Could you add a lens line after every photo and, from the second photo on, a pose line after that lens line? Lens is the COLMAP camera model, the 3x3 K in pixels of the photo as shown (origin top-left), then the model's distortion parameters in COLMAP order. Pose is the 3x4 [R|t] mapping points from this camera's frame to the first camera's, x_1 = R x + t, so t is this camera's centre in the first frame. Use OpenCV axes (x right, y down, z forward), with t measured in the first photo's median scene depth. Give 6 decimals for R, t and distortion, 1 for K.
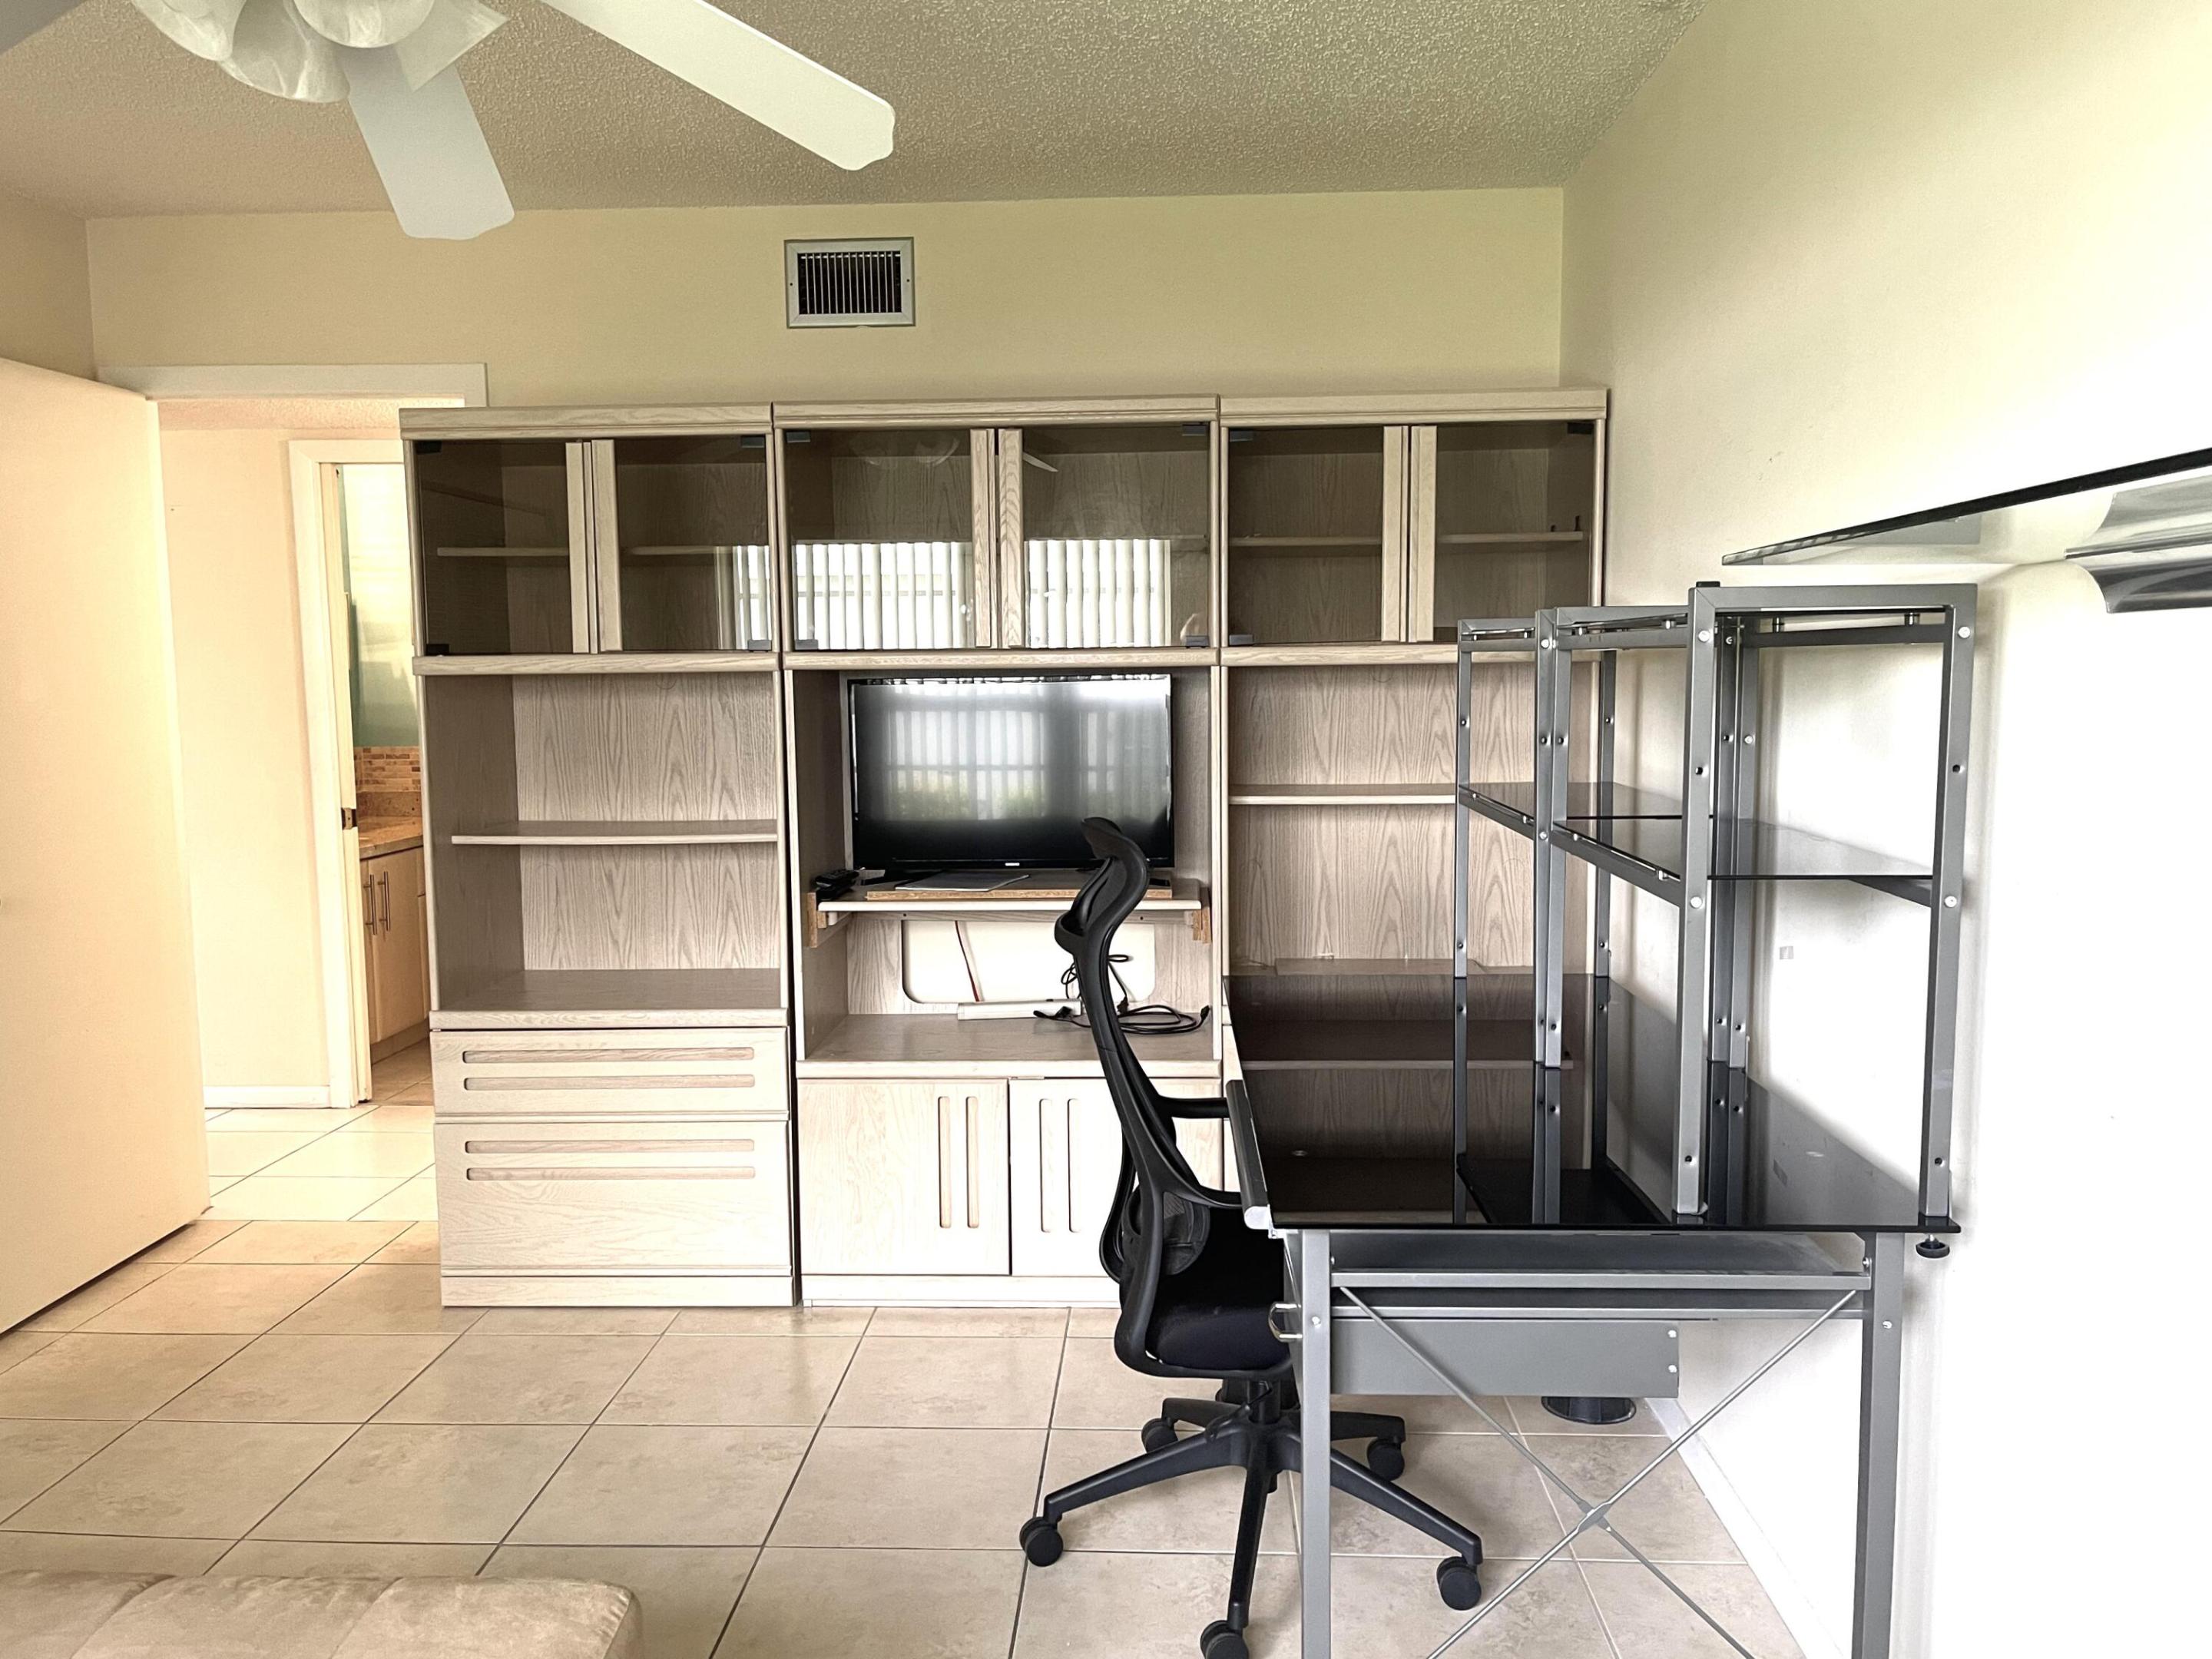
lens RADIAL K [[1707.1, 0, 1069.9], [0, 1707.1, 843.0], [0, 0, 1]] dist [0.065976, -0.117525]
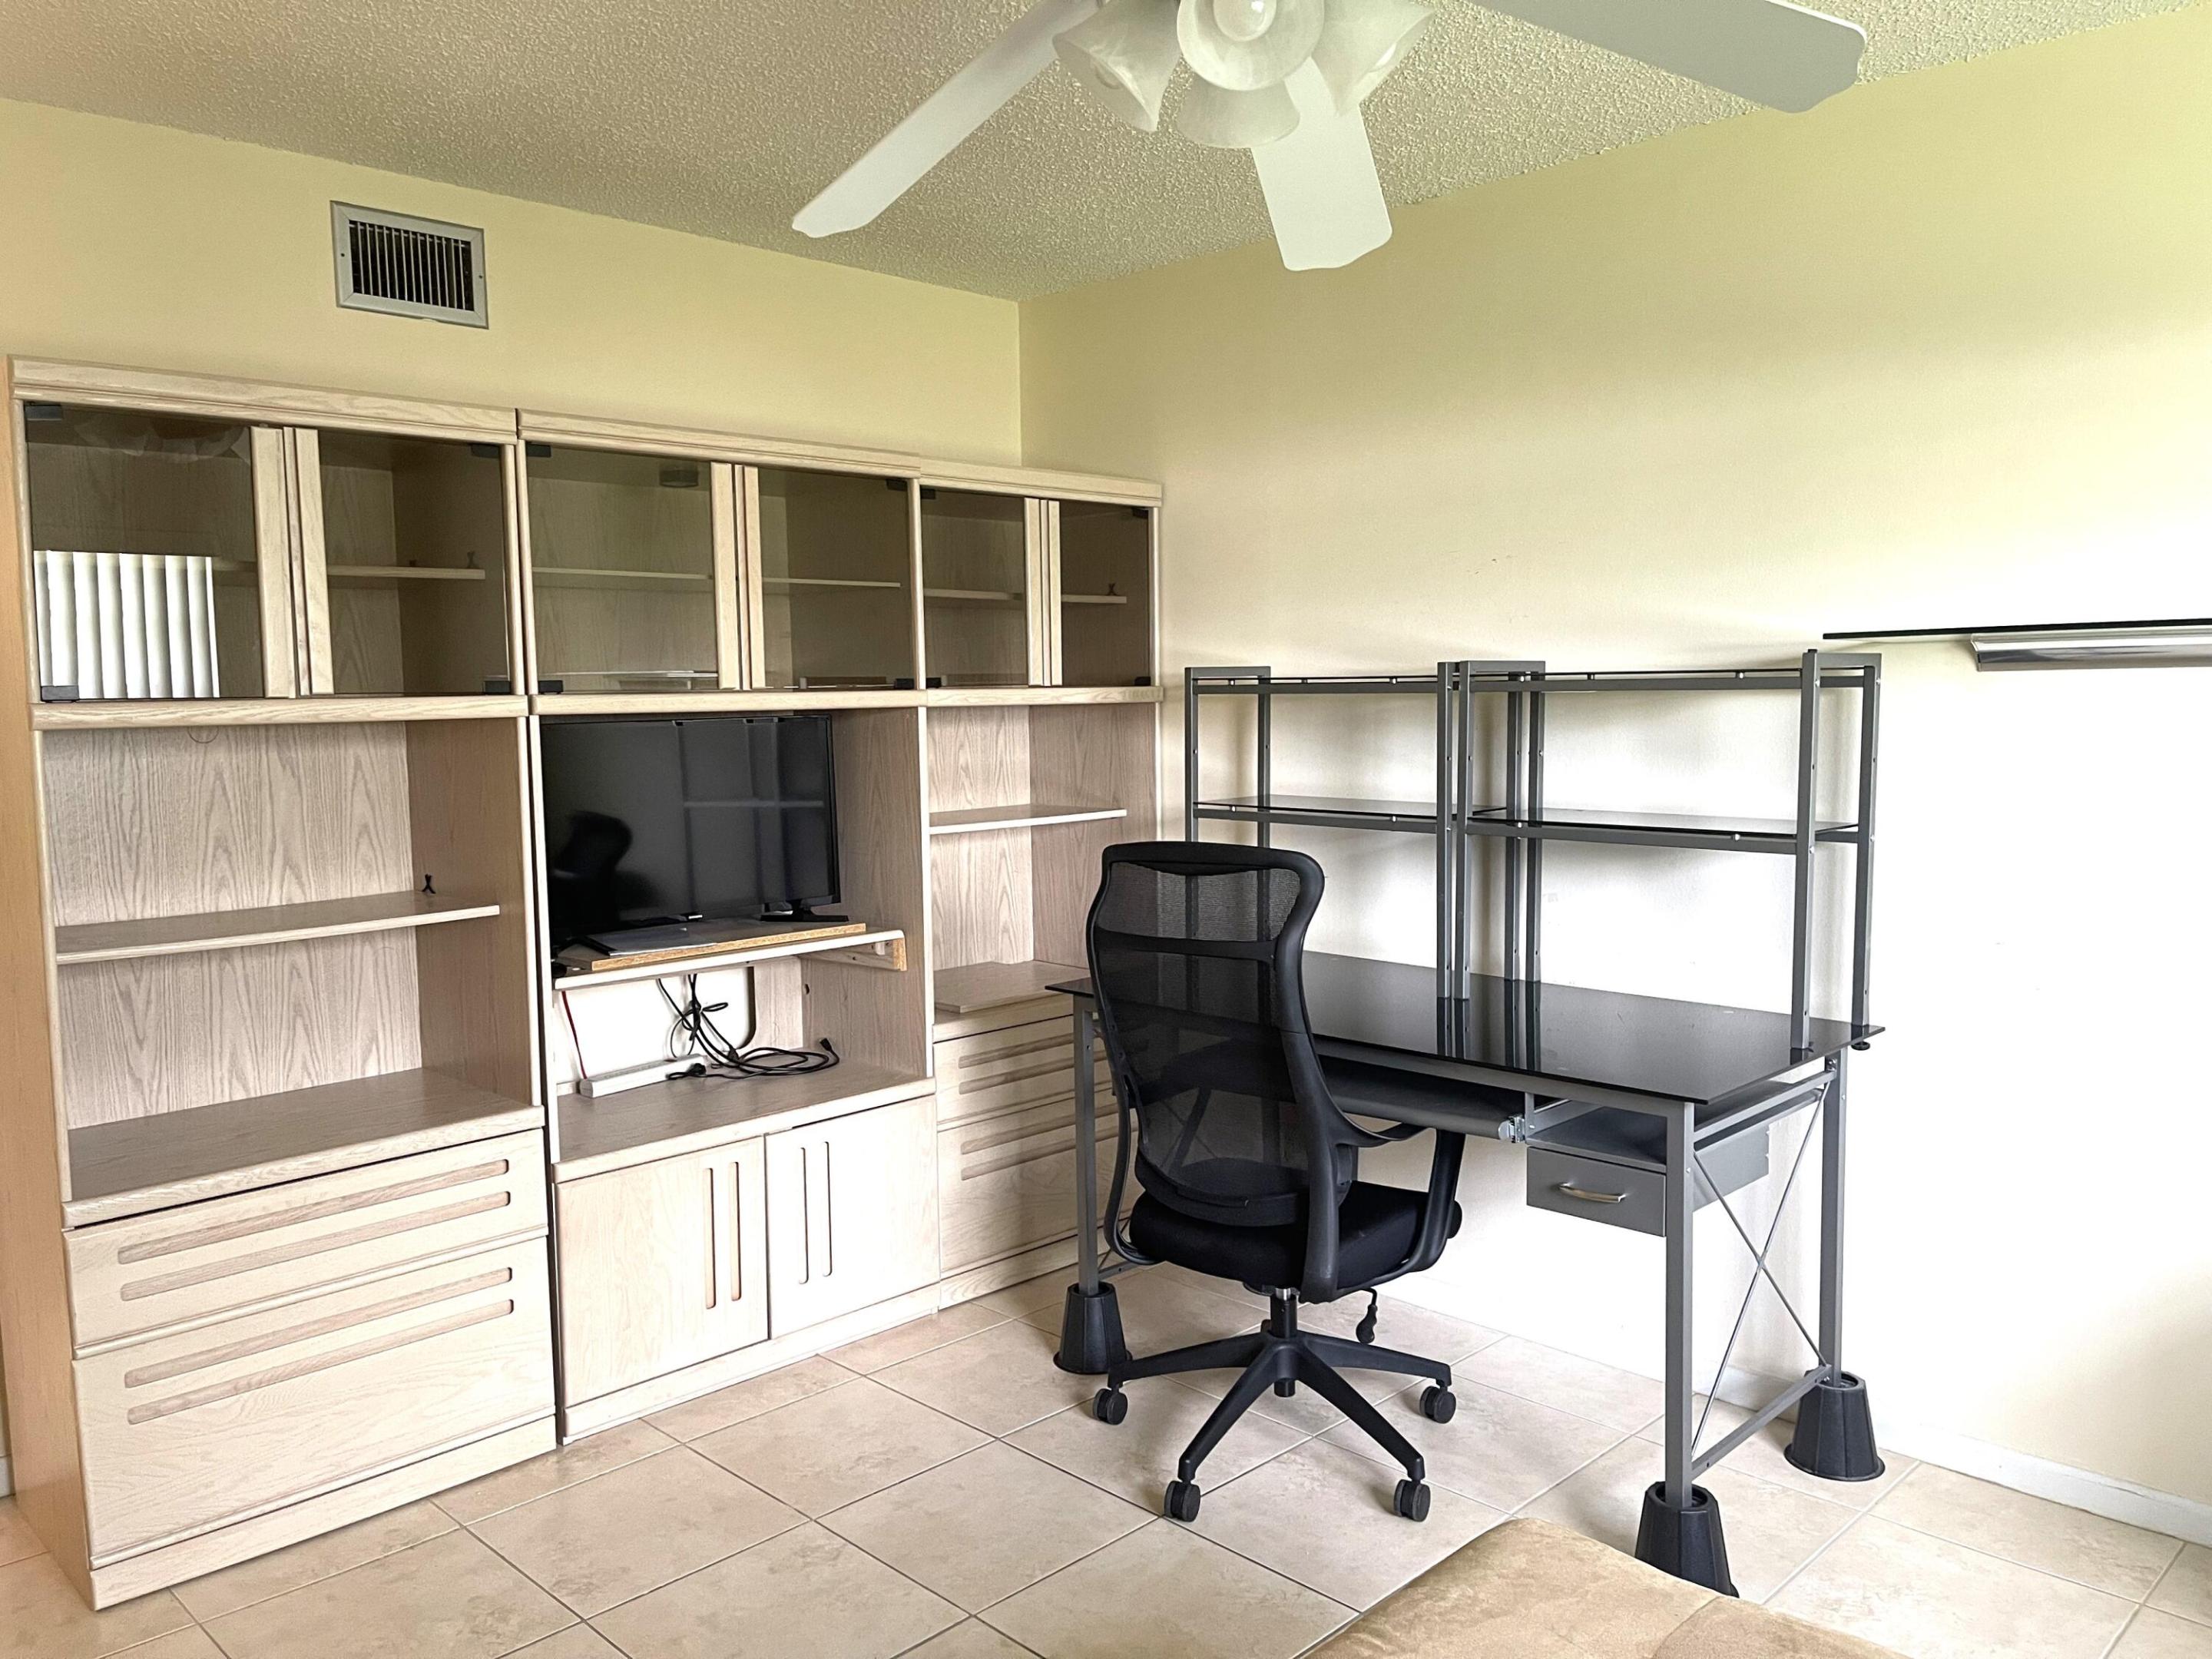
lens RADIAL K [[1675.3, 0, 1097.9], [0, 1675.3, 834.0], [0, 0, 1]] dist [0.069423, -0.101310]
pose [[0.669725, -0.064951, 0.739763, -0.529552], [0.084577, 0.996357, 0.010911, -0.022710], [-0.737777, 0.055259, 0.672779, 0.186351]]
